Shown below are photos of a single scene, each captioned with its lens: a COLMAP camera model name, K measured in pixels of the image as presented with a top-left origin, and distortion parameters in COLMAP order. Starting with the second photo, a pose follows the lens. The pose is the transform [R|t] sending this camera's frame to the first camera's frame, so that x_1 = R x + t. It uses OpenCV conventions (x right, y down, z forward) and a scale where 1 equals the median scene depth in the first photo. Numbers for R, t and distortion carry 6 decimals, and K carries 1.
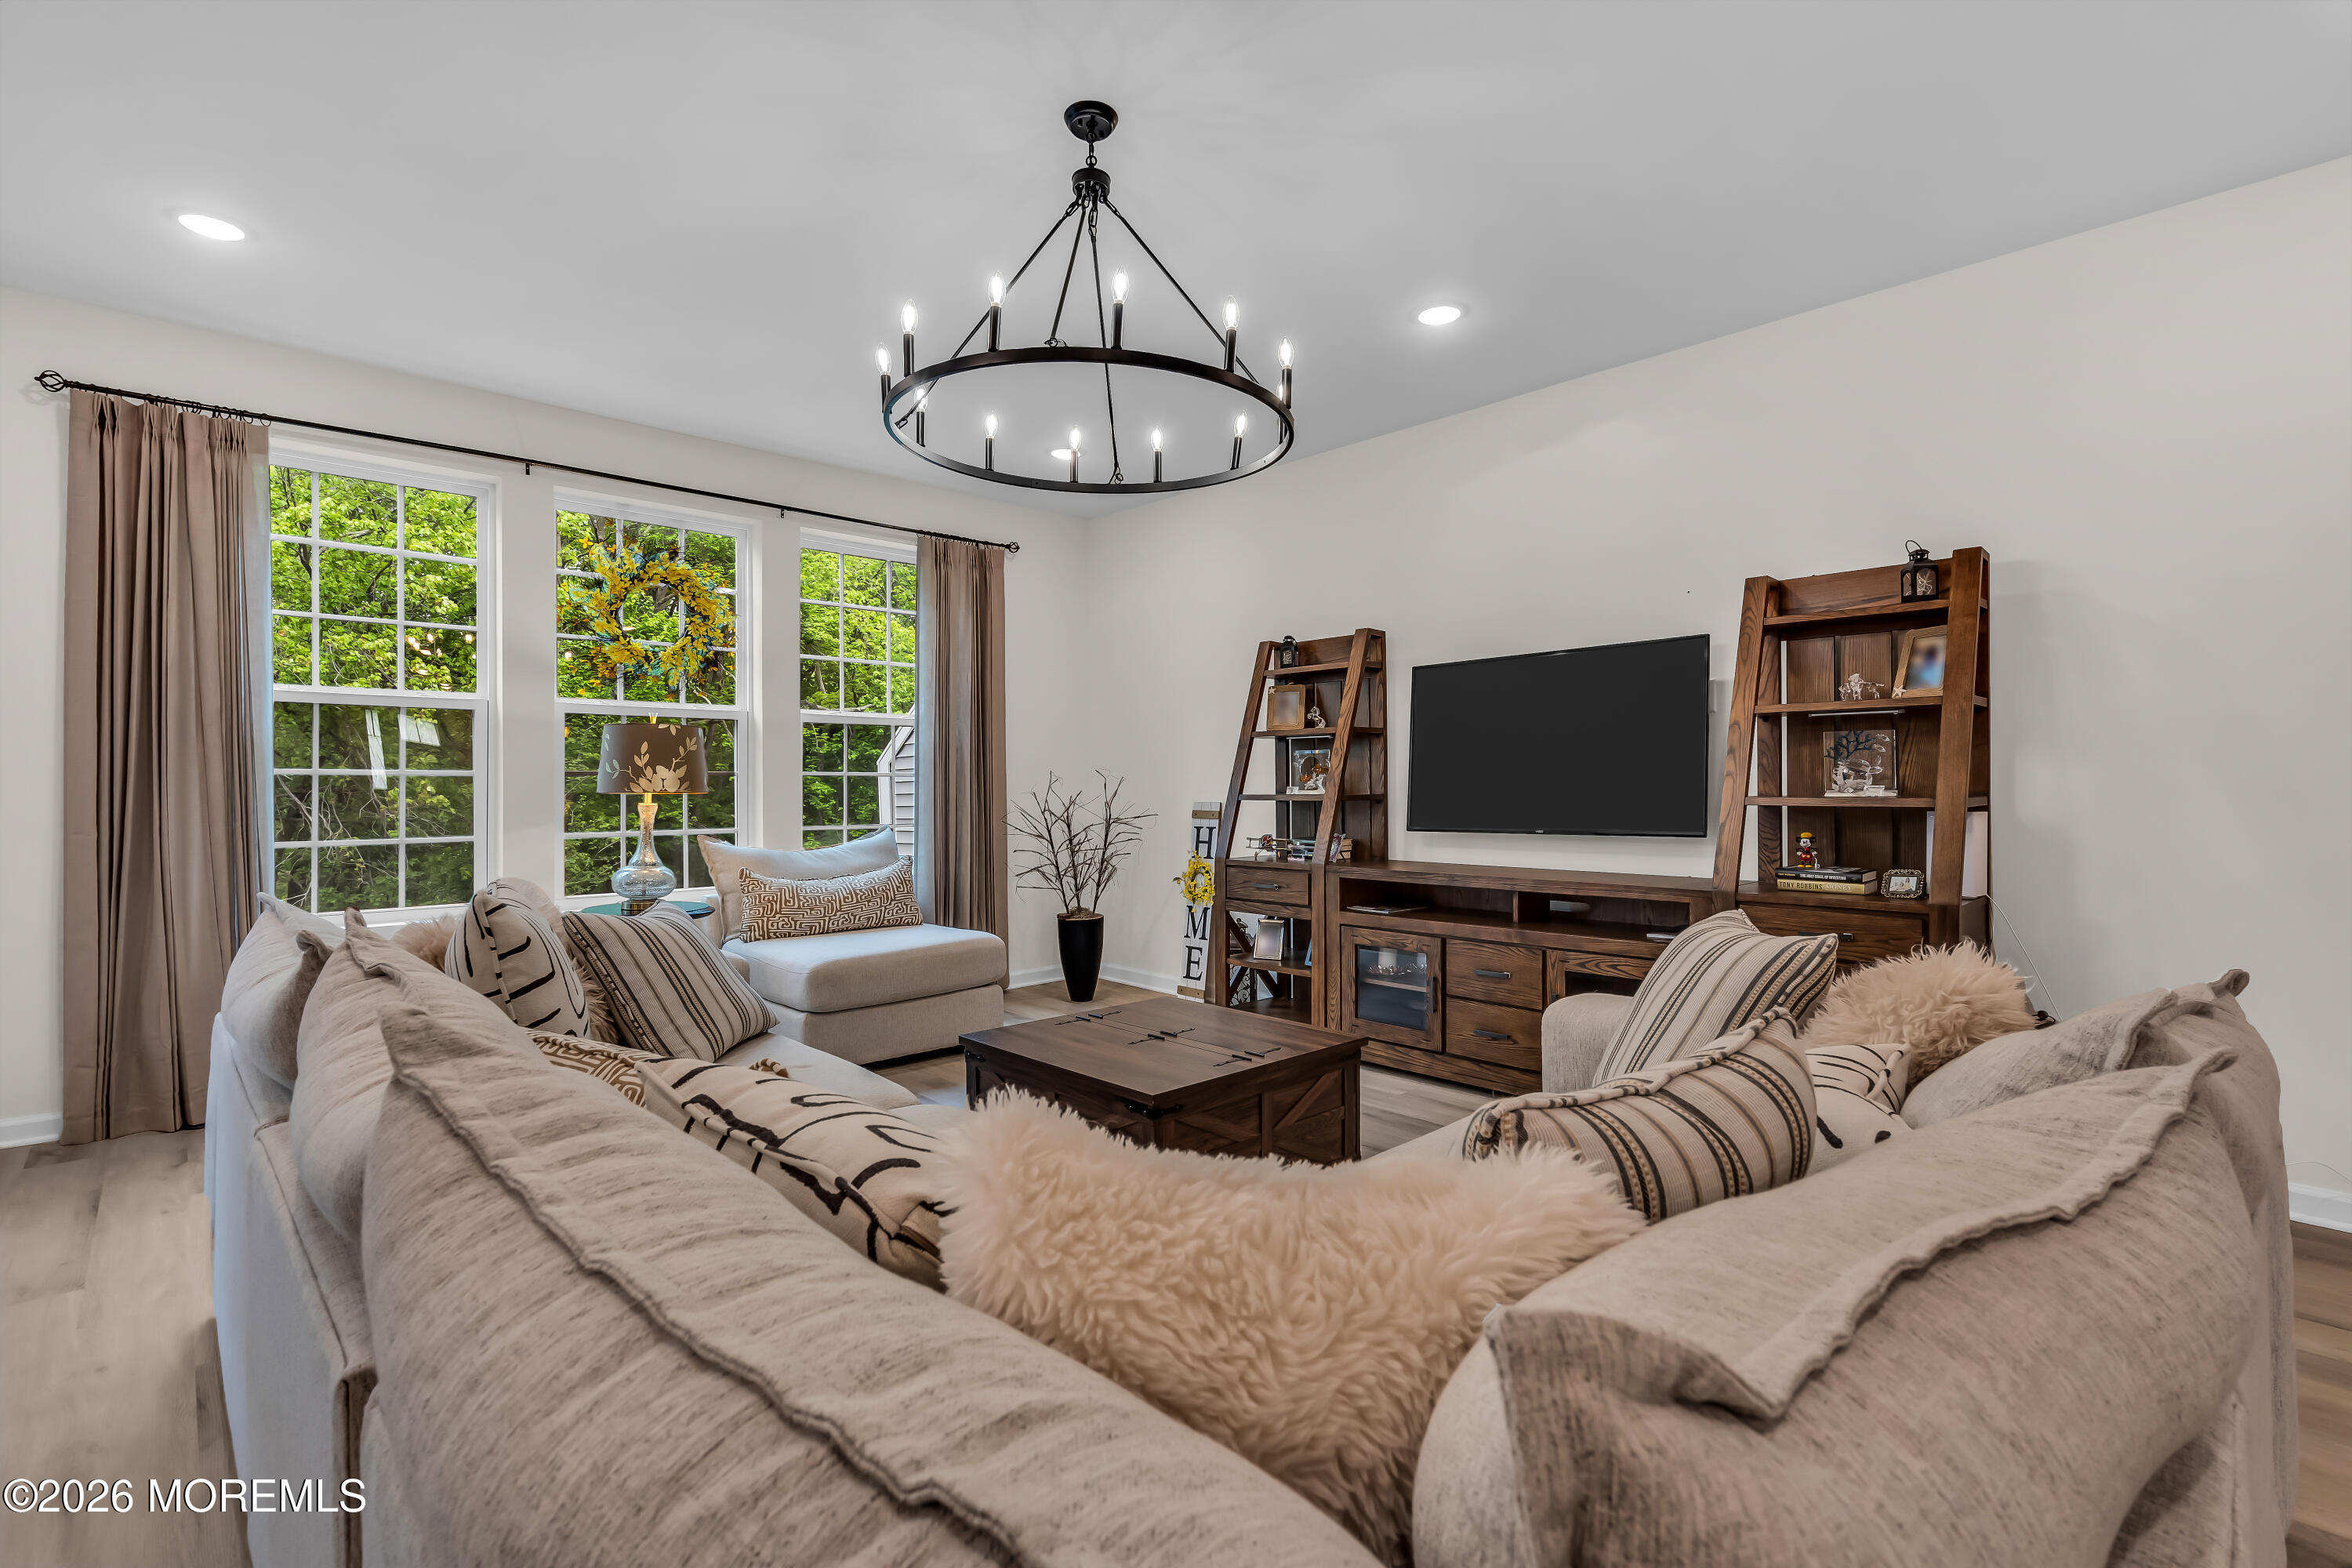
lens RADIAL K [[1058.7, 0, 1179.6], [0, 1058.7, 785.3], [0, 0, 1]] dist [-0.004287, 0.001367]
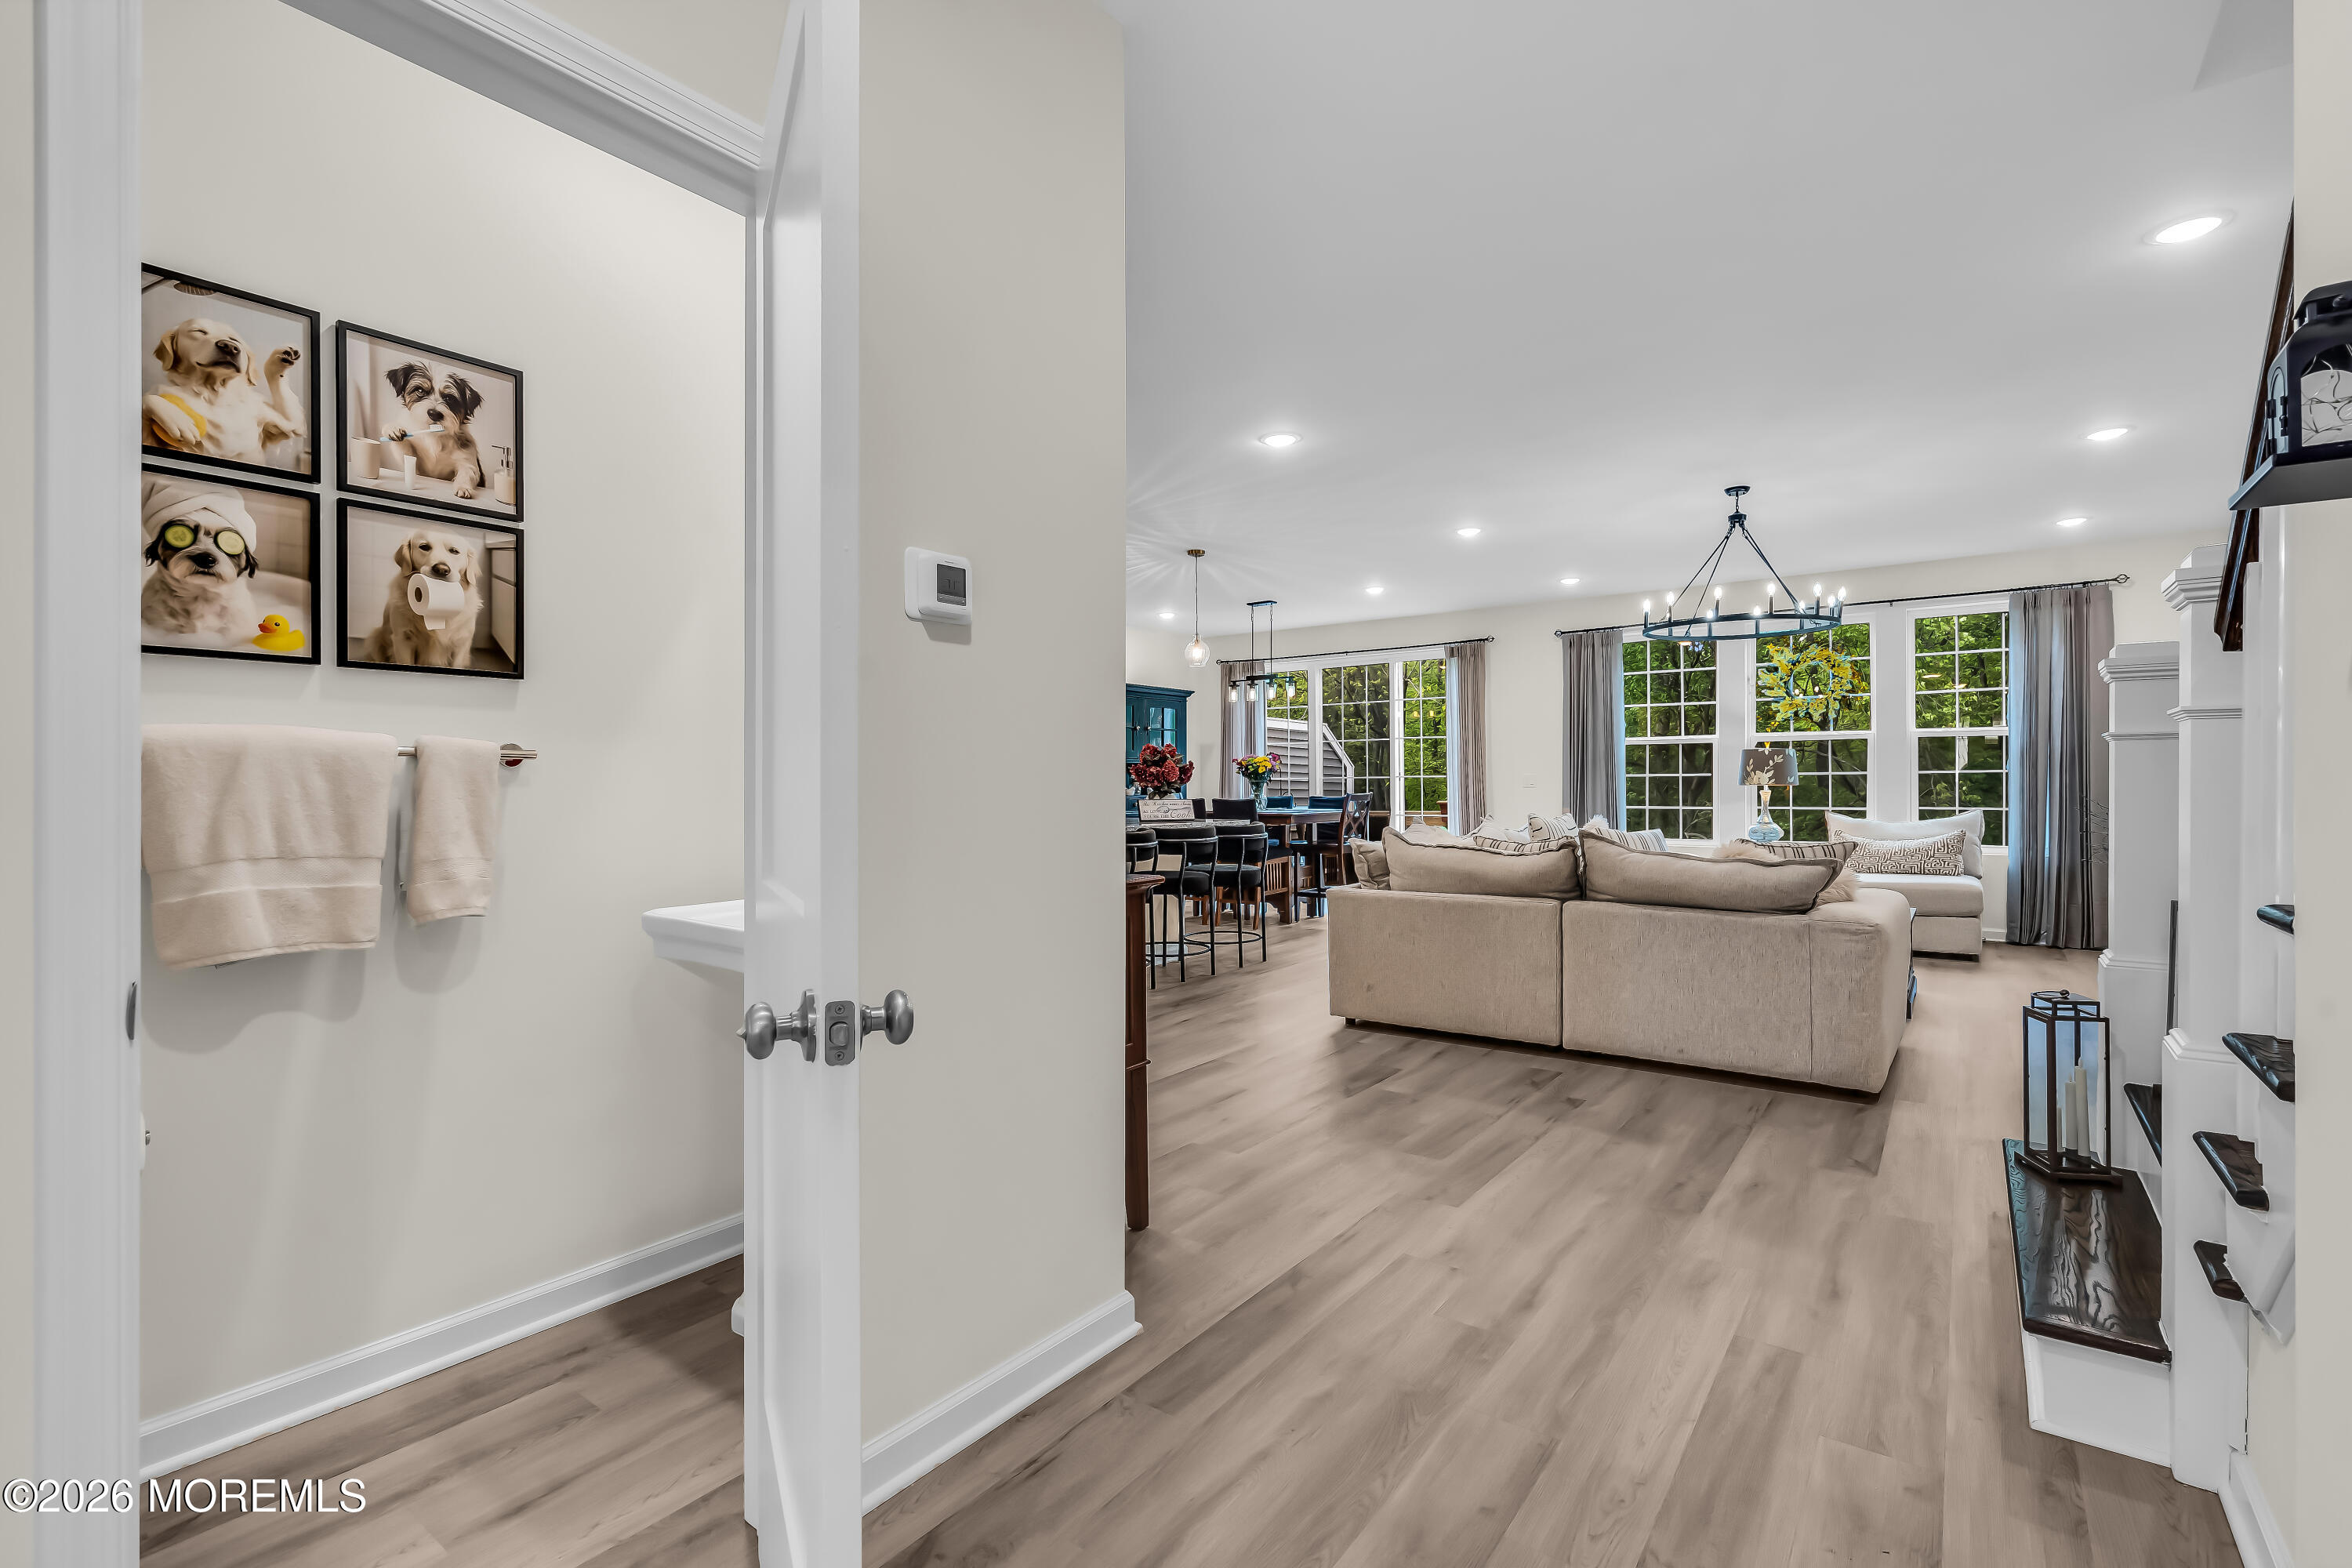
lens RADIAL K [[1058.7, 0, 1181.4], [0, 1058.7, 783.4], [0, 0, 1]] dist [-0.004287, 0.001367]
pose [[0.169460, 0.000925, -0.985537, 1.107399], [0.006814, 0.999975, 0.002110, -0.006169], [0.985513, -0.007073, 0.169450, -0.322599]]
